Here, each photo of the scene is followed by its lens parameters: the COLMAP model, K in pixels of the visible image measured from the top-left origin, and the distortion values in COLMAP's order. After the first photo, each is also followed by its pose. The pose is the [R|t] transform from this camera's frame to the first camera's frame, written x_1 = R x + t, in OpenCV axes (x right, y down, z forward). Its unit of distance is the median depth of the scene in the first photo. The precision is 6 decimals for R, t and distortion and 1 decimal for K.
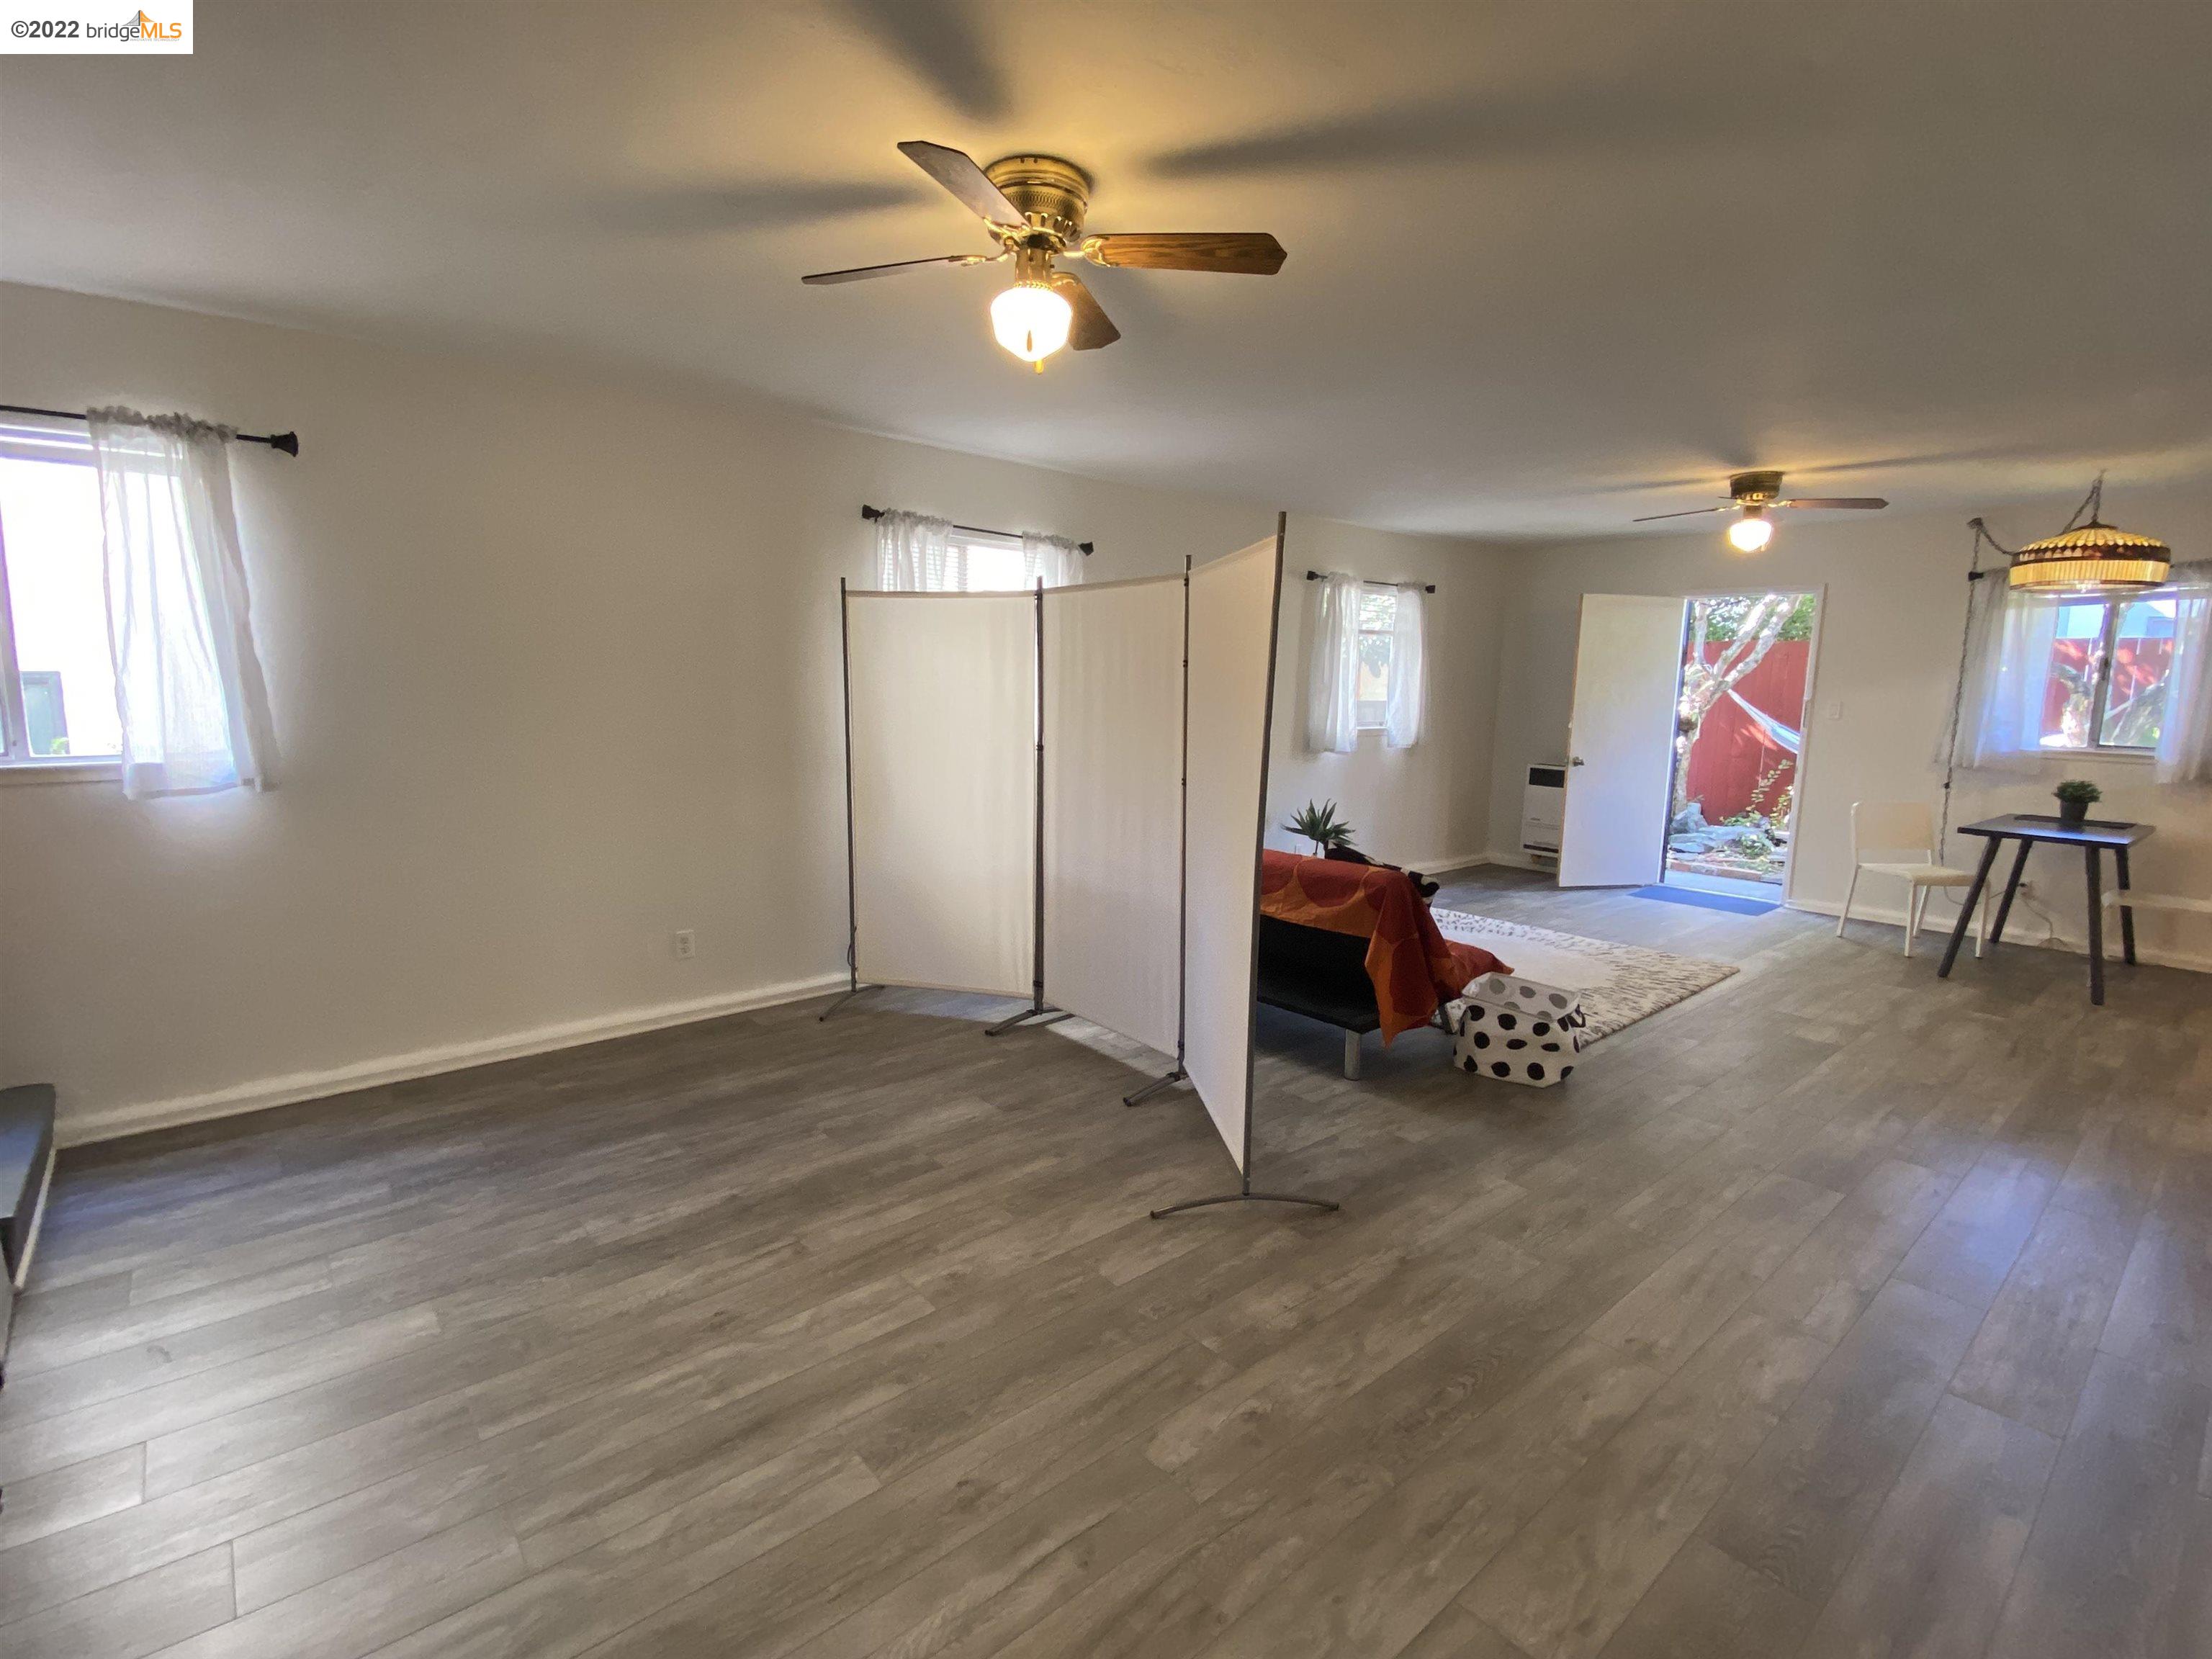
lens RADIAL K [[1033.5, 0, 1113.9], [0, 1033.5, 820.4], [0, 0, 1]] dist [0.020214, -0.020614]
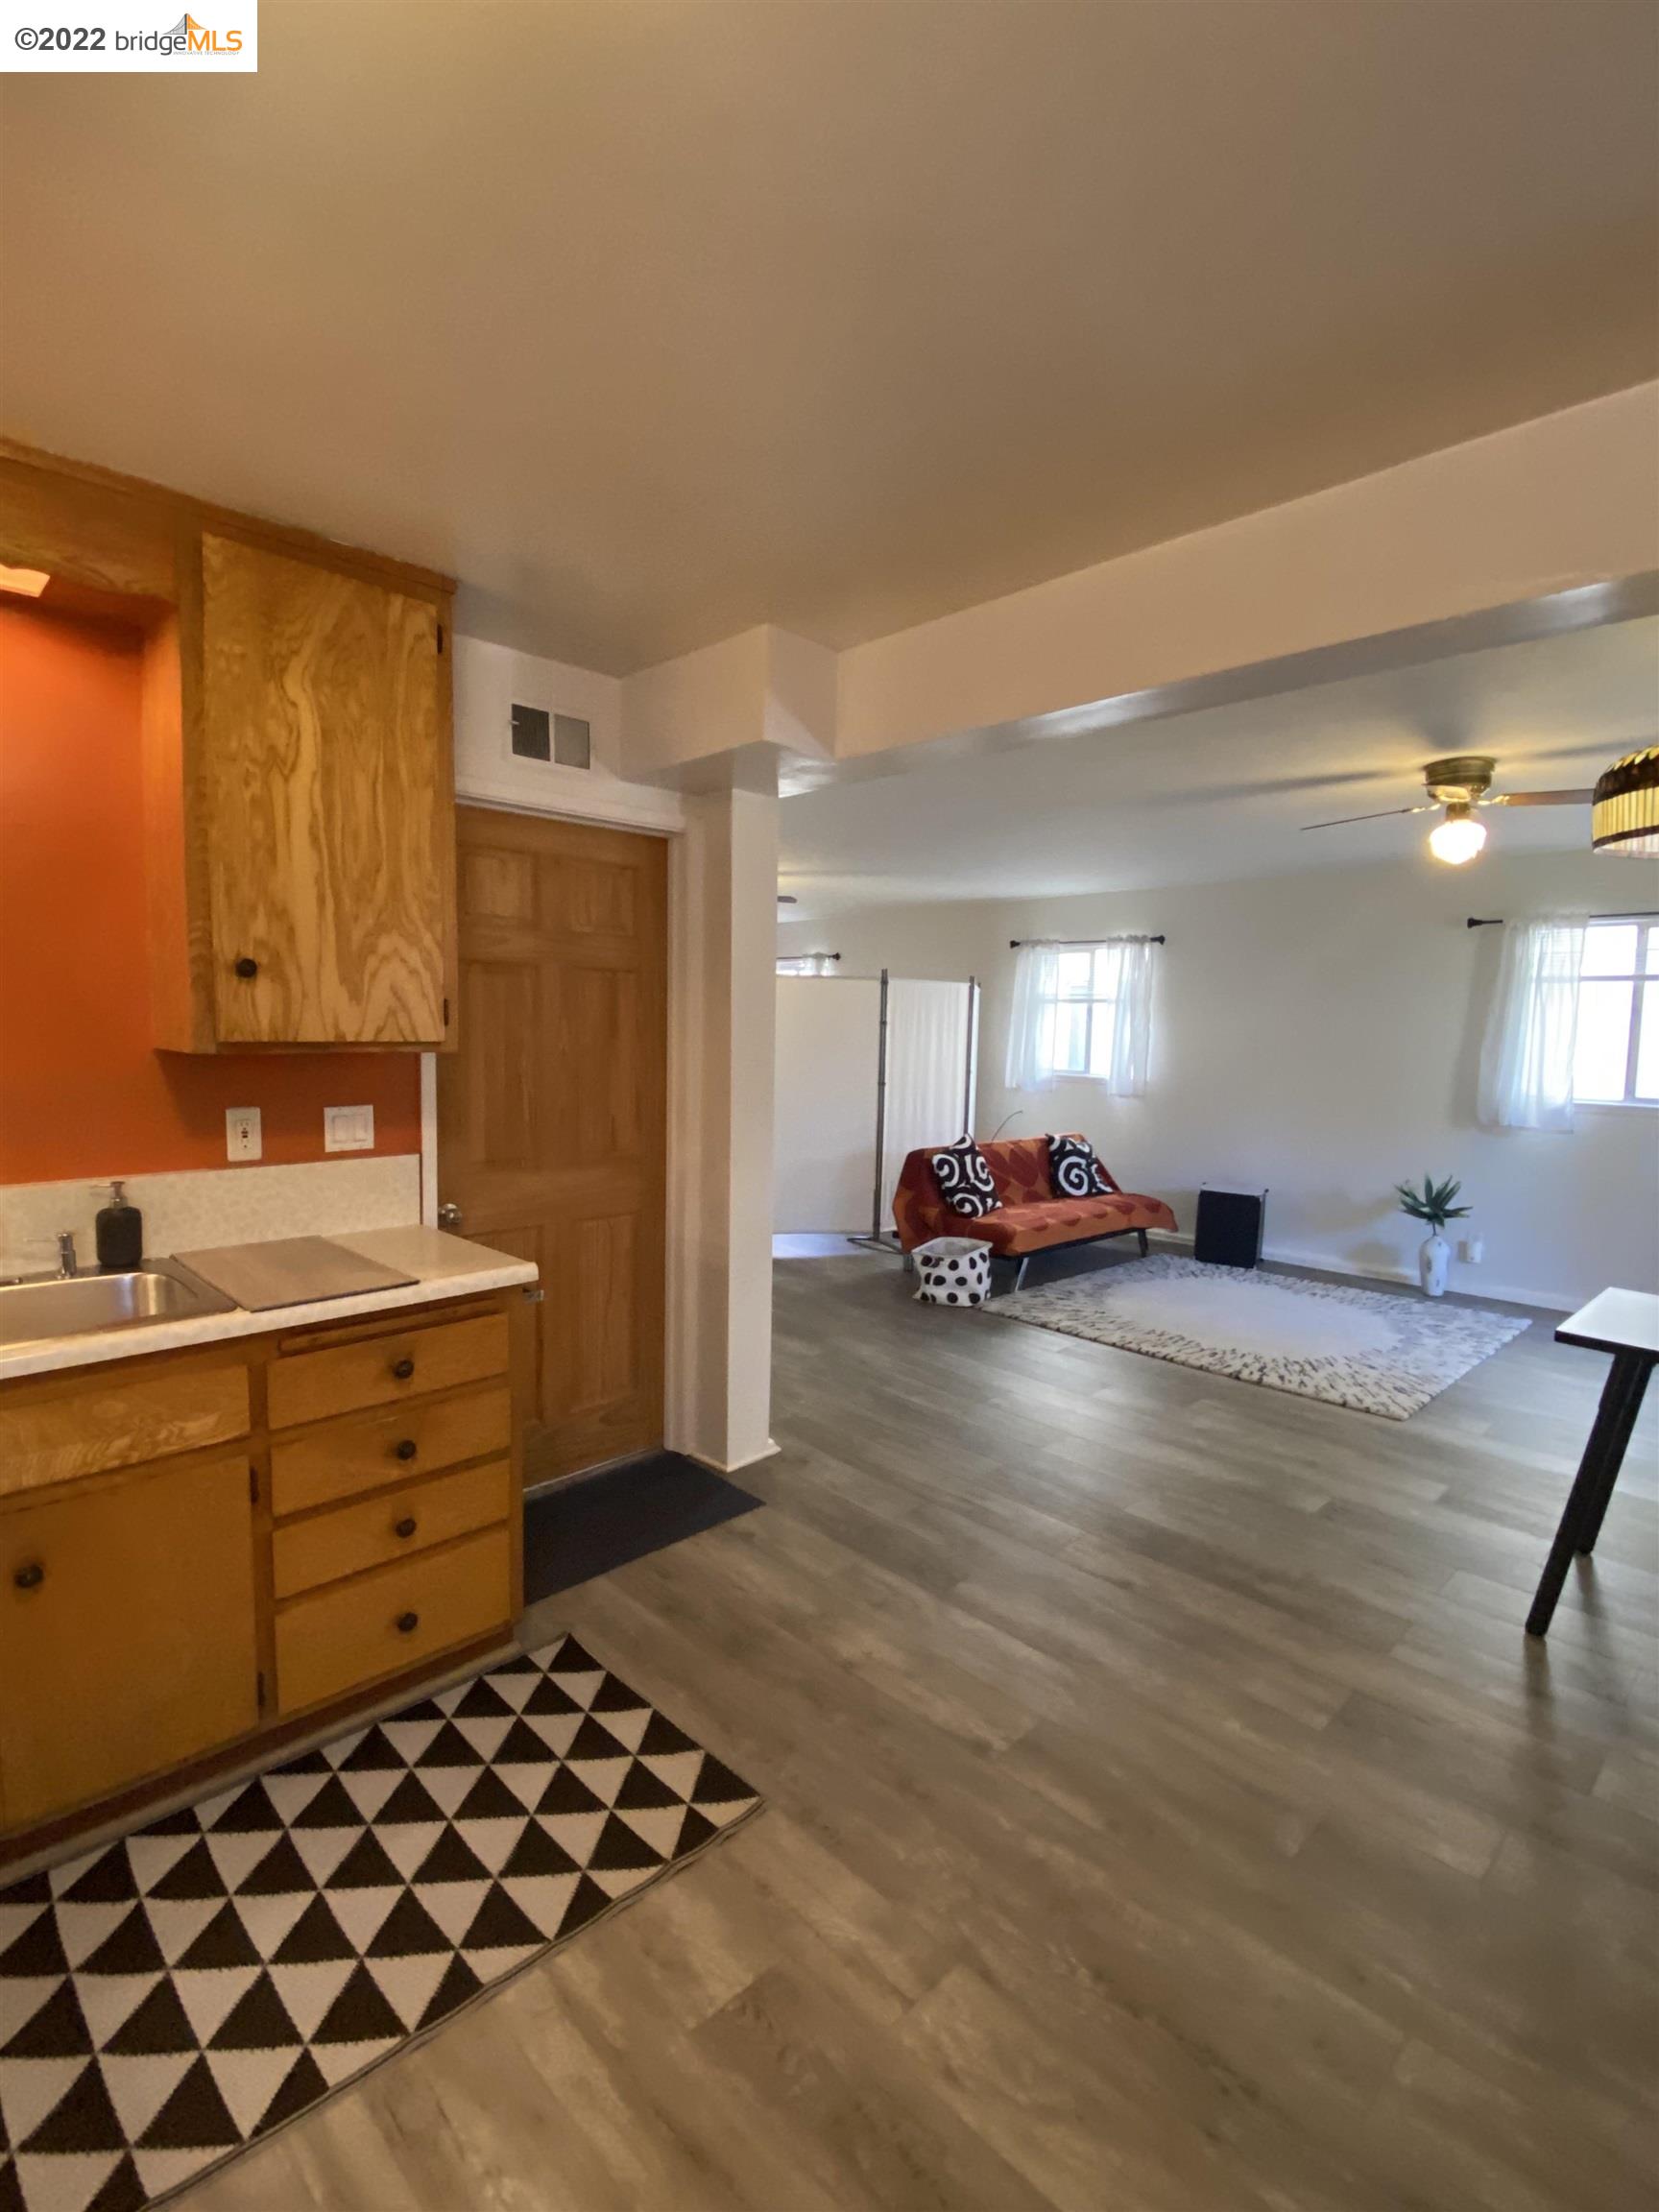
lens RADIAL K [[1033.5, 0, 823.5], [0, 1033.5, 1111.0], [0, 0, 1]] dist [0.020214, -0.020614]
pose [[0.055667, 0.068217, -0.996116, 1.364648], [-0.157368, 0.985793, 0.058716, -0.055304], [0.985970, 0.153488, 0.065611, 0.537402]]
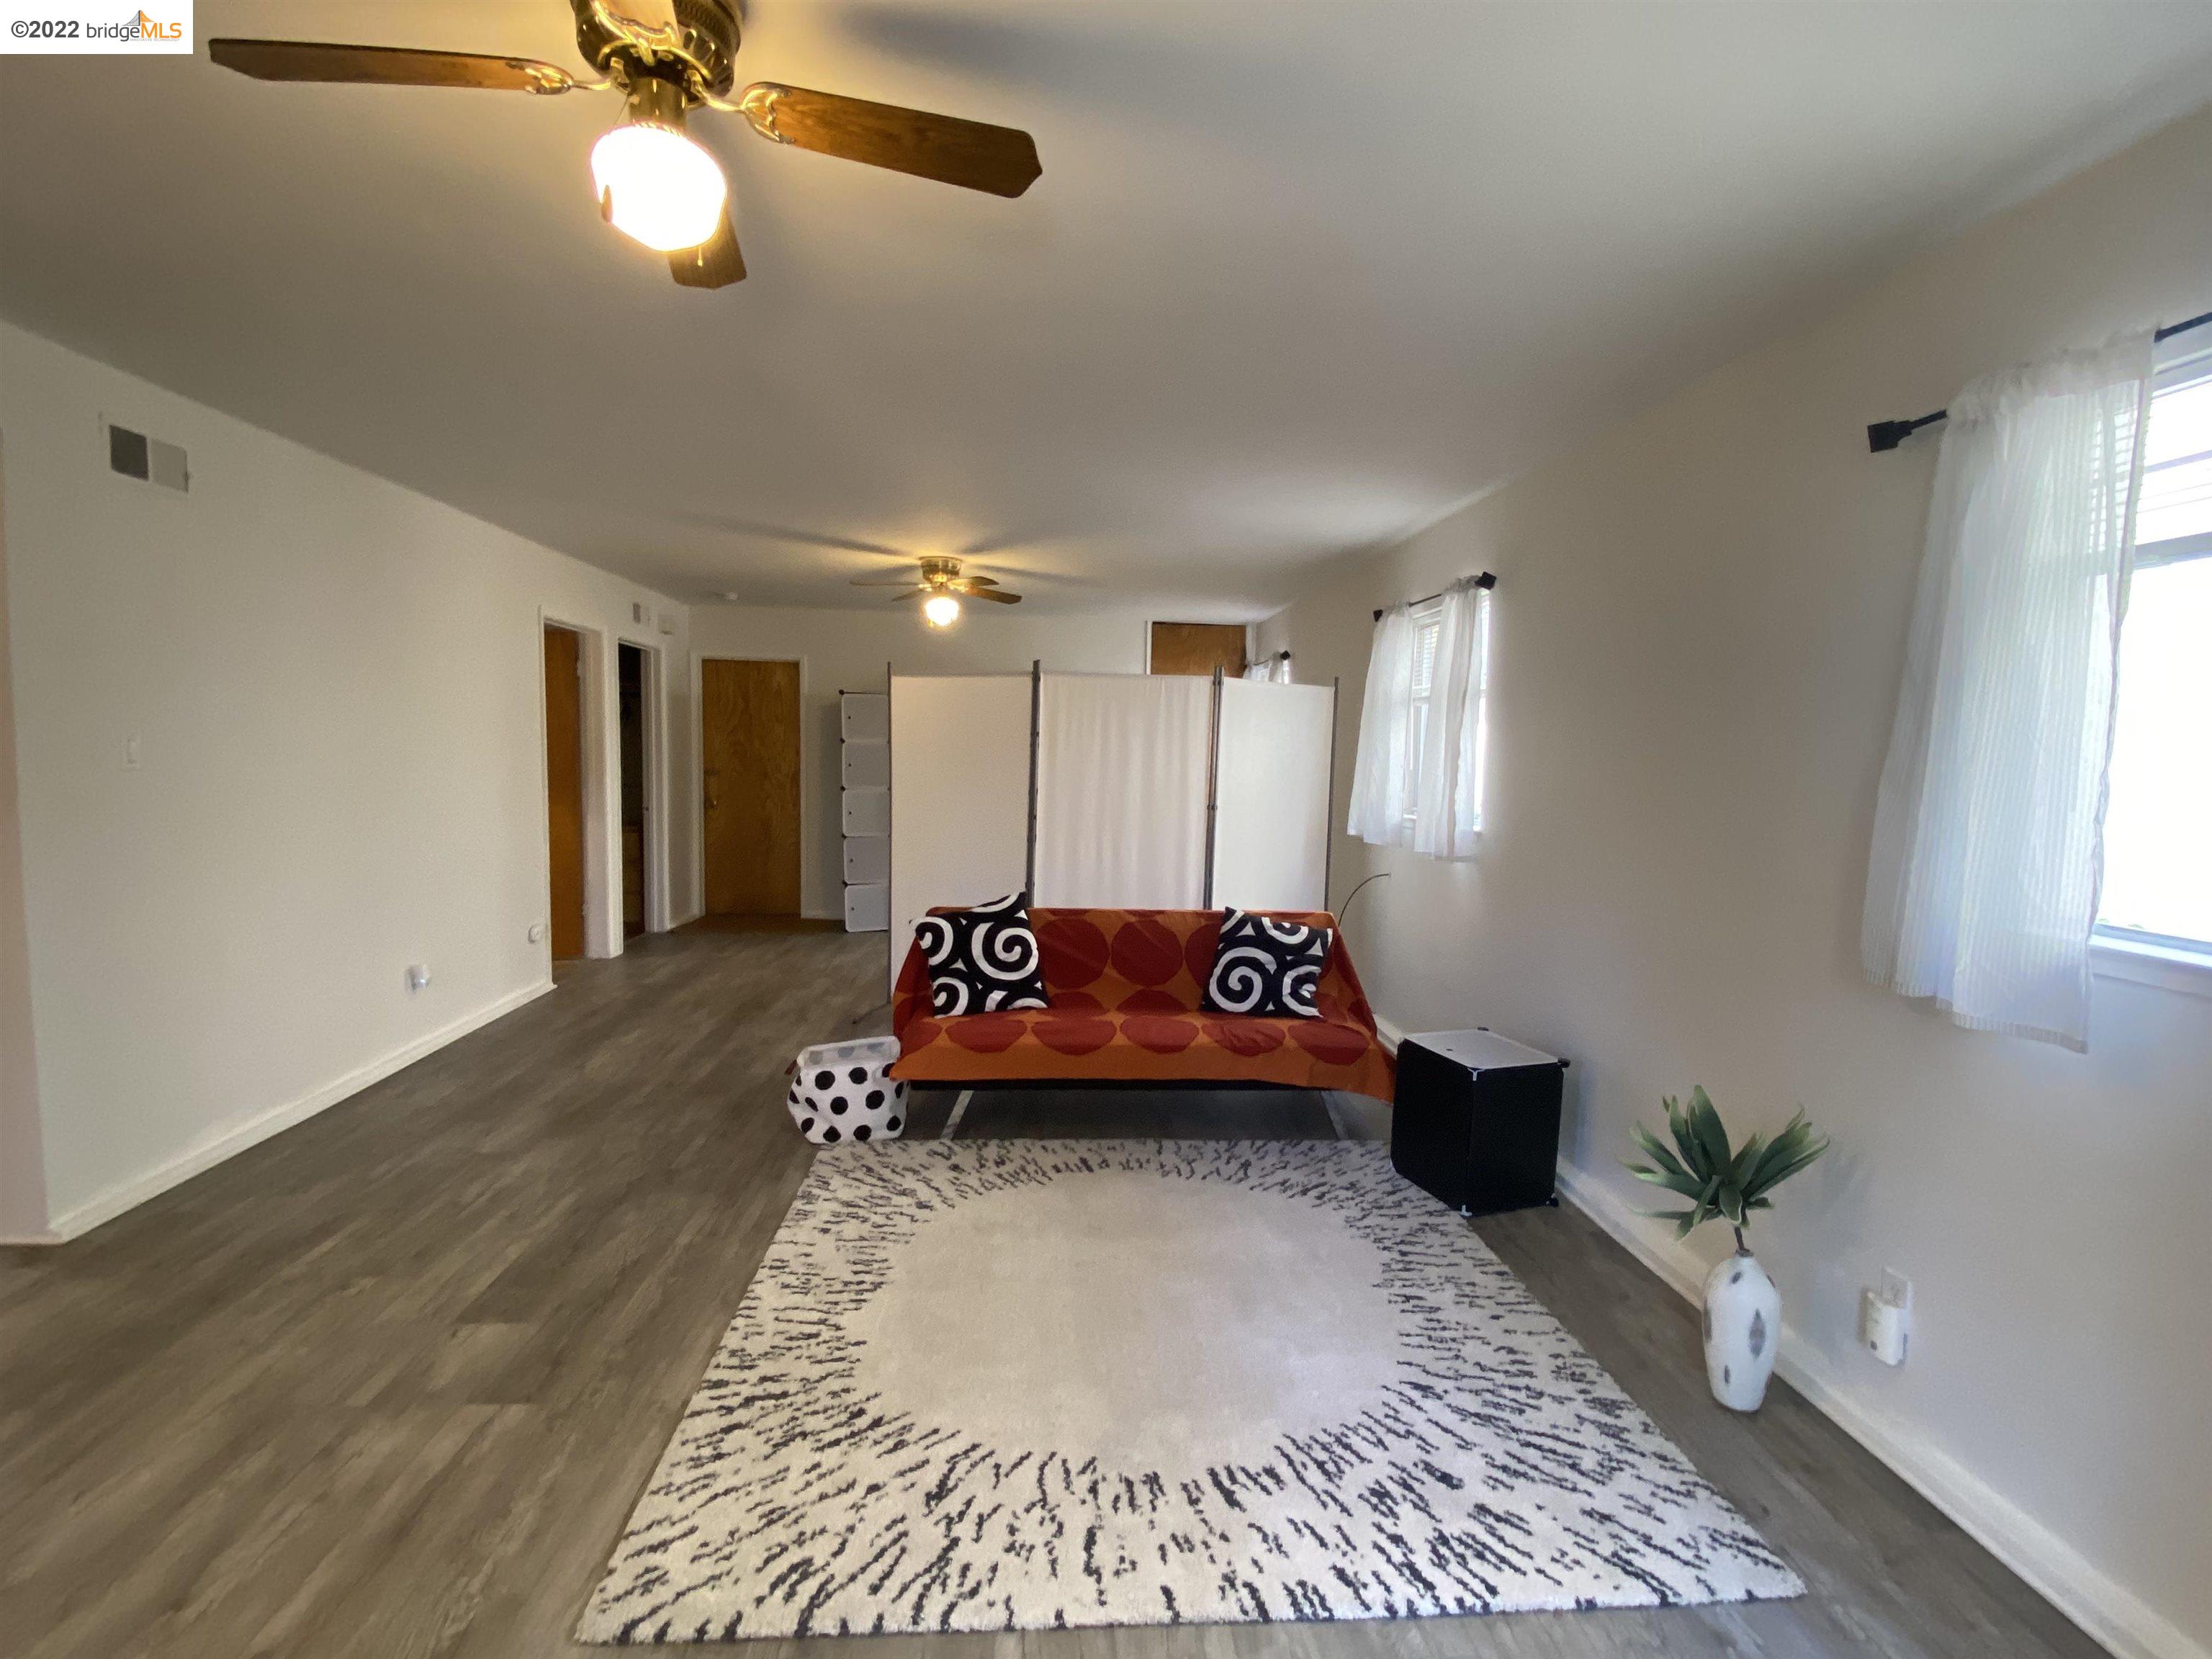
lens RADIAL K [[1033.5, 0, 1106.9], [0, 1033.5, 825.8], [0, 0, 1]] dist [0.020214, -0.020614]
pose [[-0.603706, 0.033437, -0.796505, 0.778590], [-0.138121, 0.979623, 0.145812, -0.166418], [0.785151, 0.198042, -0.586786, 1.316693]]
